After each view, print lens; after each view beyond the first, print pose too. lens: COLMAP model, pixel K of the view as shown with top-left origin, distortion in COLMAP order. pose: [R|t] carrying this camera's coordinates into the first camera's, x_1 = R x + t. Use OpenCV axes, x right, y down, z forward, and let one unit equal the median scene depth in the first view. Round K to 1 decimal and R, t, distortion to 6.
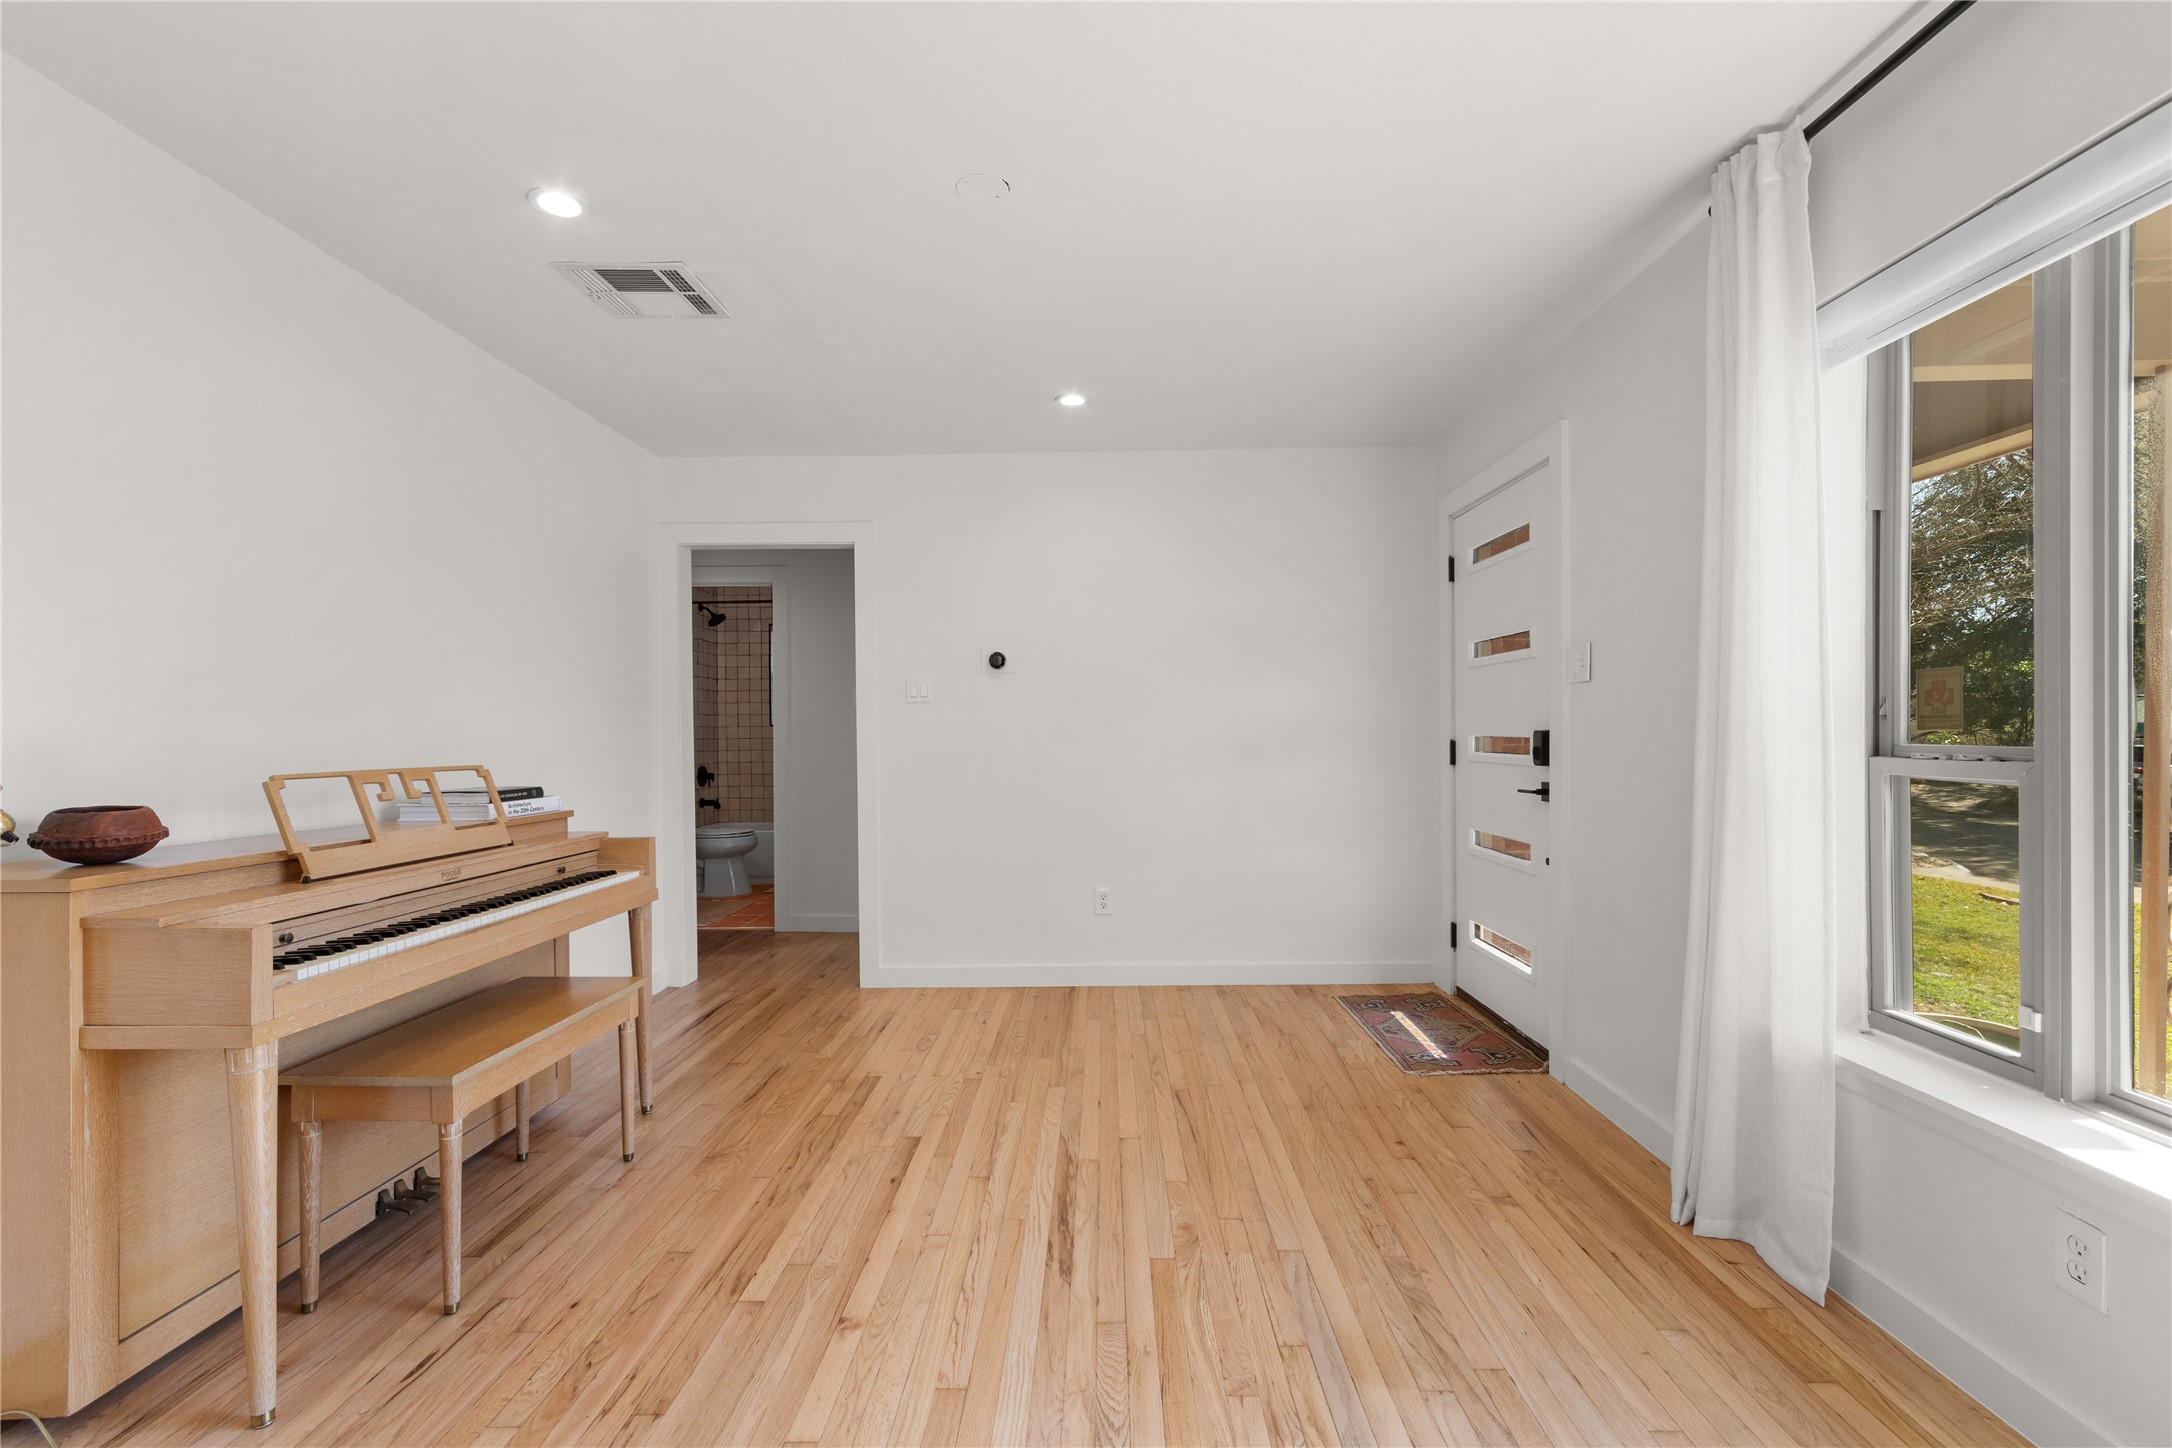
lens RADIAL K [[957.2, 0, 1076.4], [0, 957.2, 731.6], [0, 0, 1]] dist [0.007635, -0.000875]
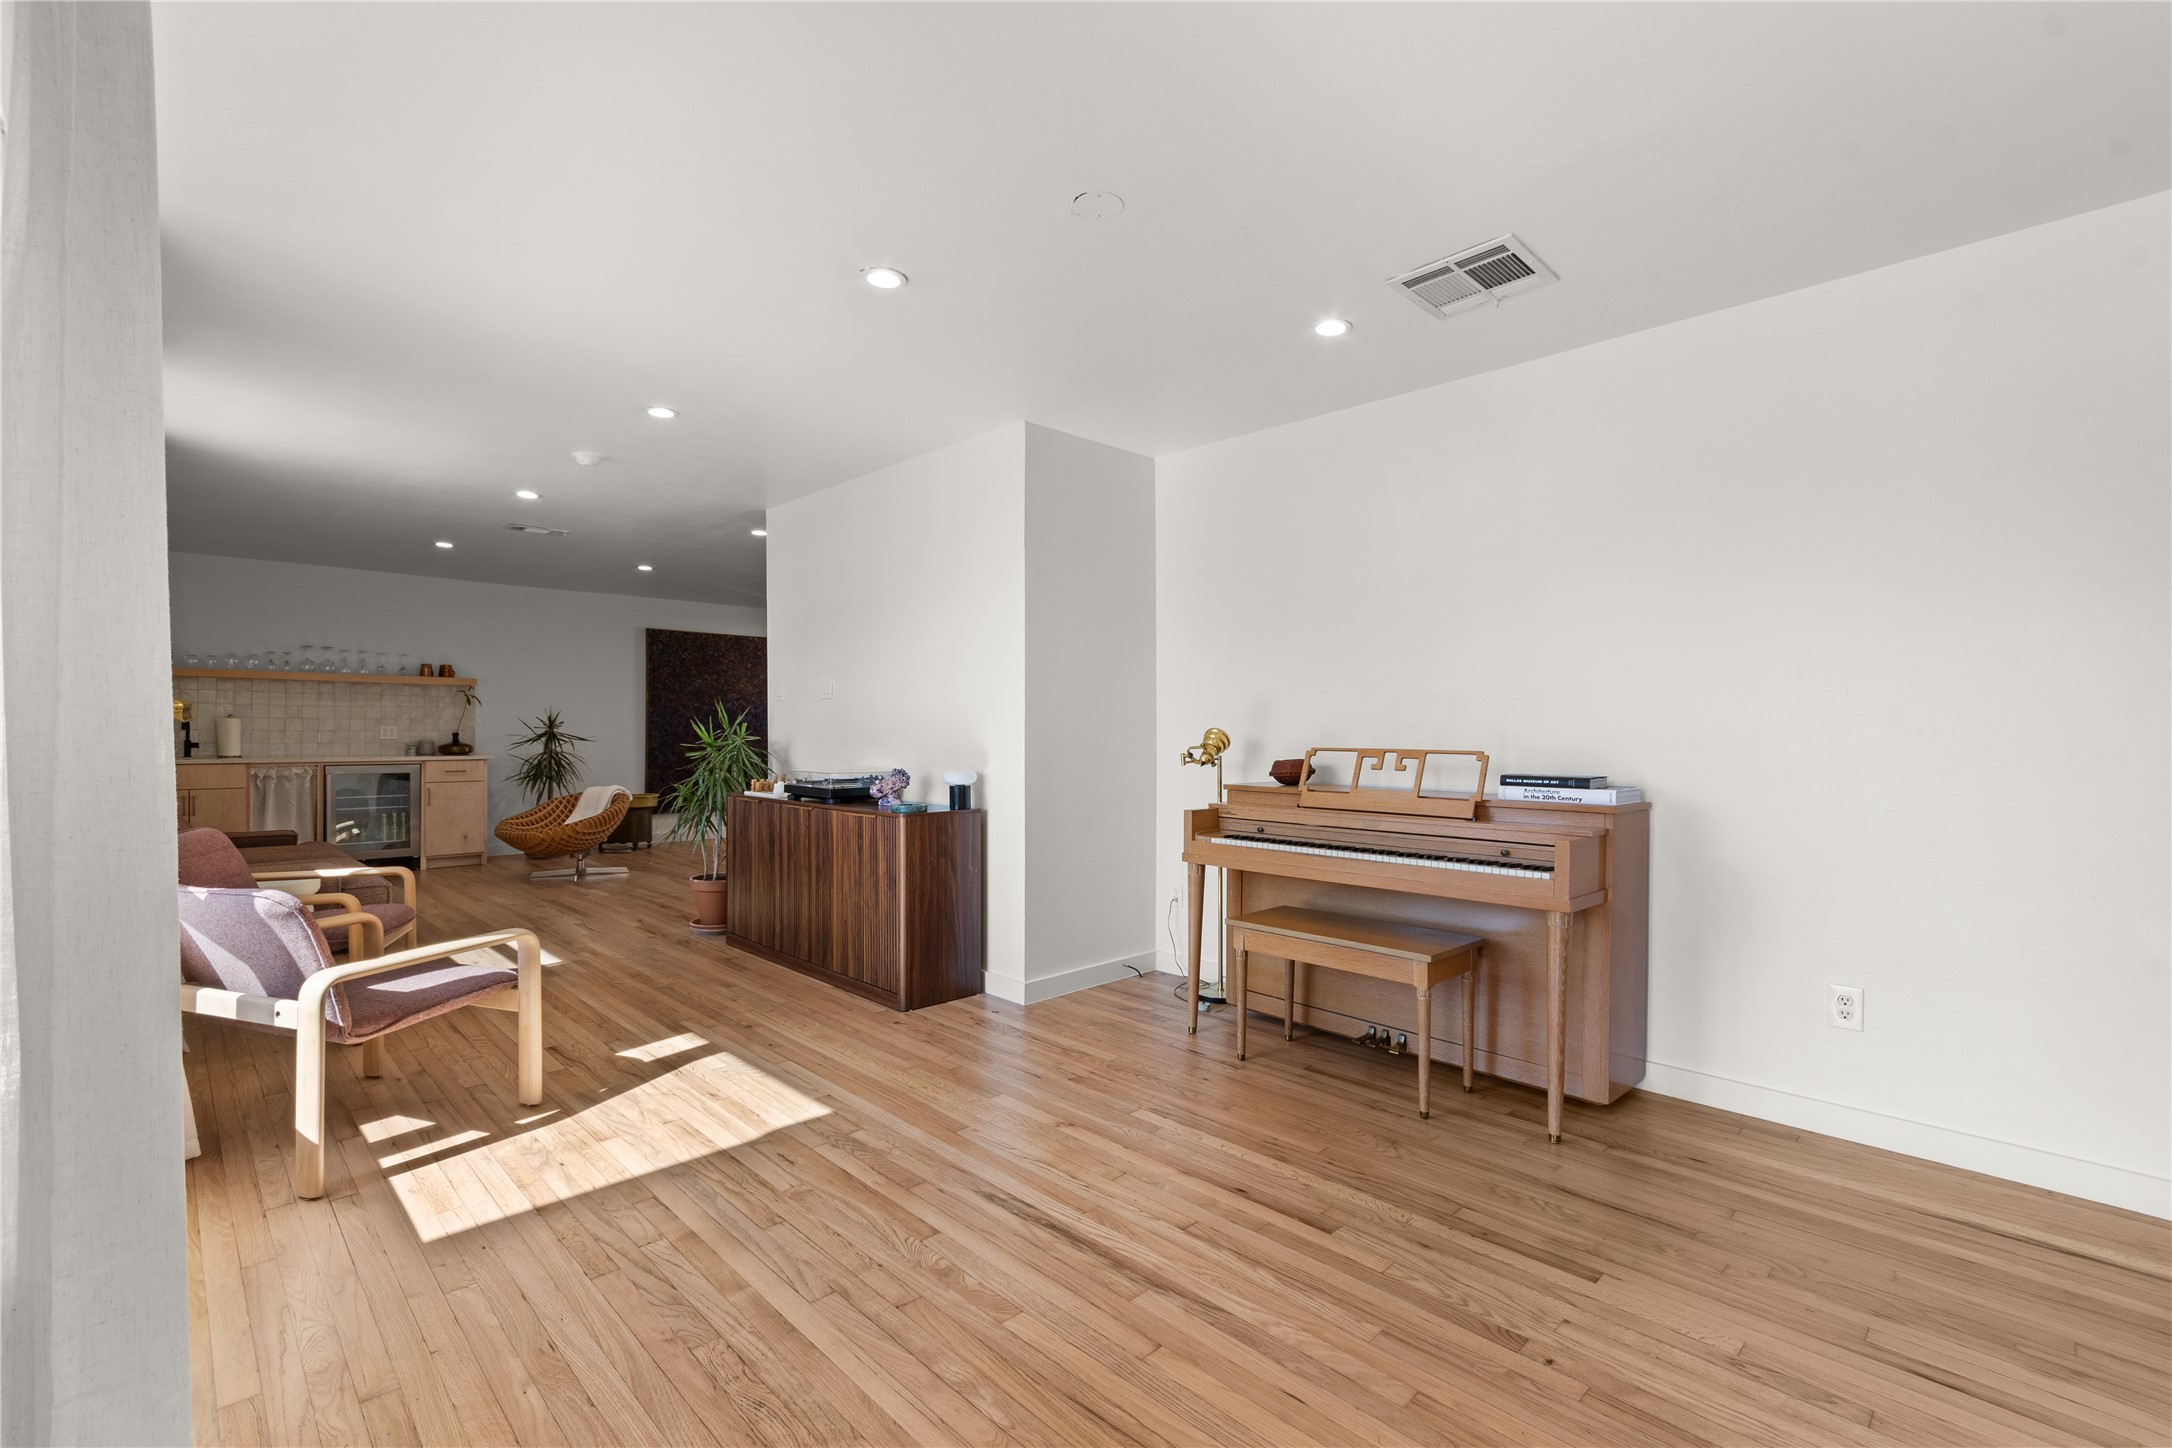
lens RADIAL K [[957.2, 0, 1108.1], [0, 957.2, 741.2], [0, 0, 1]] dist [0.007635, -0.000875]
pose [[-0.687636, 0.011080, -0.725971, 0.587555], [0.003310, 0.999921, 0.012125, 0.006002], [0.726048, 0.005935, -0.687619, 1.547622]]
